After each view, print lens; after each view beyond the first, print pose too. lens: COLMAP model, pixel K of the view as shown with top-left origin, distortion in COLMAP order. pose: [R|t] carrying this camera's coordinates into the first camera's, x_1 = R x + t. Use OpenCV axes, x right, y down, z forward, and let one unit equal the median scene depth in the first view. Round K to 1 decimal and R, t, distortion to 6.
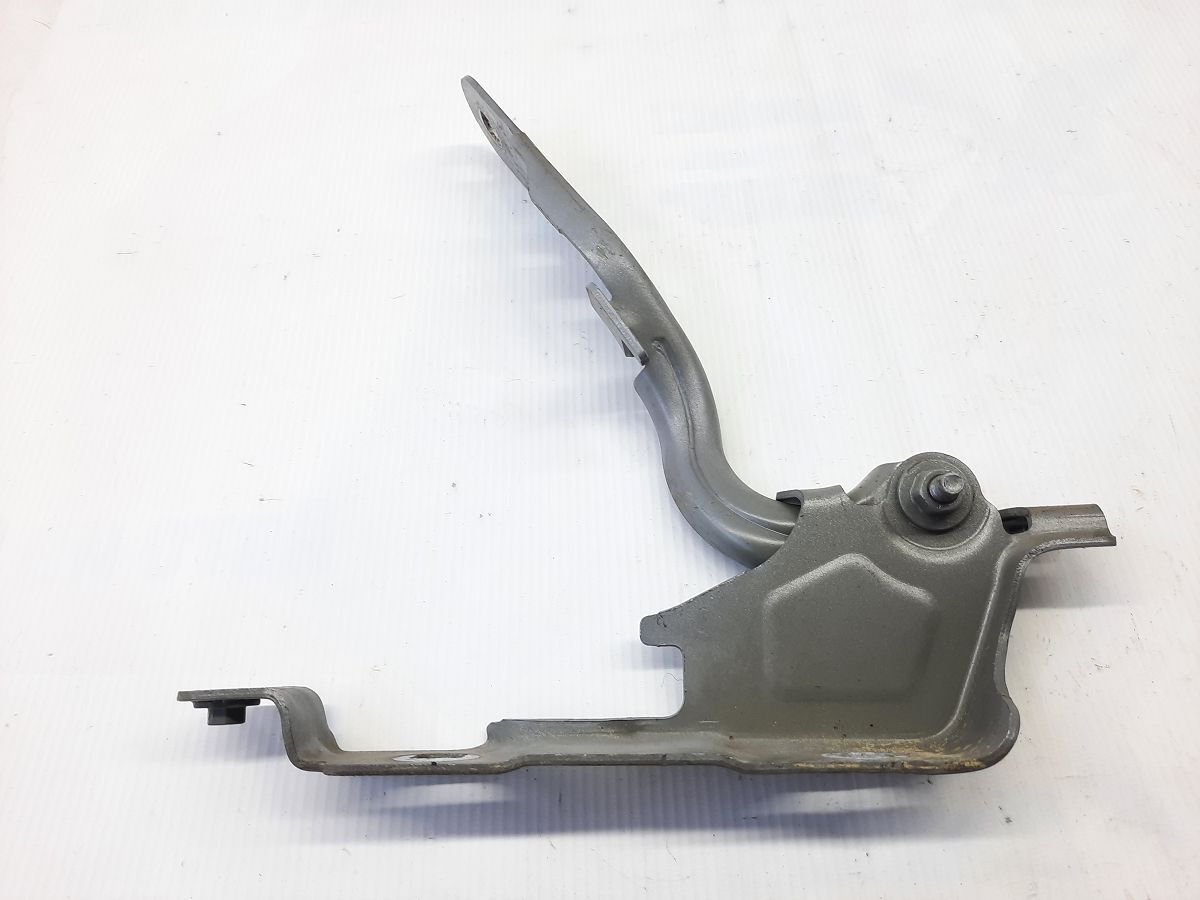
lens RADIAL K [[874.9, 0, 605.1], [0, 874.9, 454.2], [0, 0, 1]] dist [0.012330, -0.034645]
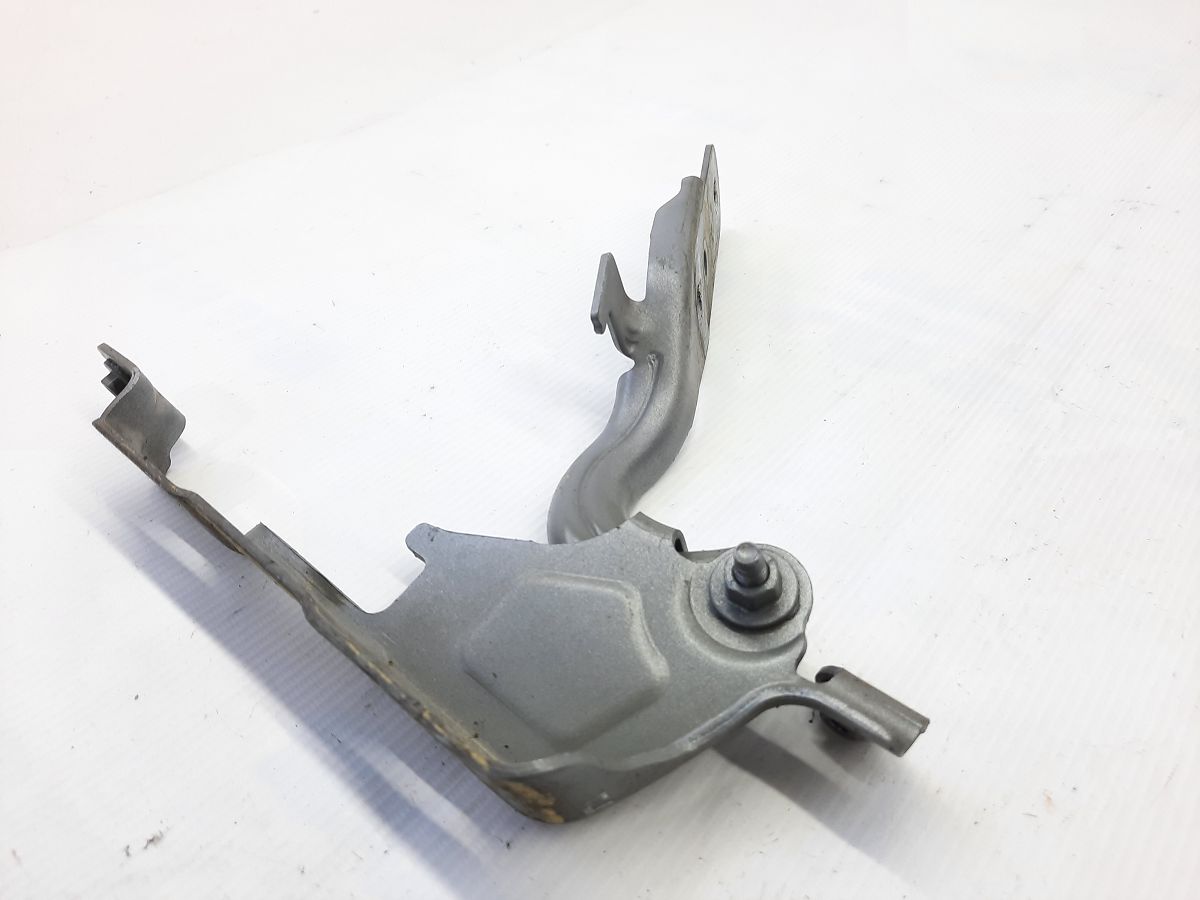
lens RADIAL K [[874.9, 0, 596.6], [0, 874.9, 445.5], [0, 0, 1]] dist [0.012330, -0.034645]
pose [[0.753531, 0.479938, -0.449277, 0.597506], [-0.587582, 0.798186, -0.132838, 0.142572], [0.294853, 0.364085, 0.883461, 0.194780]]
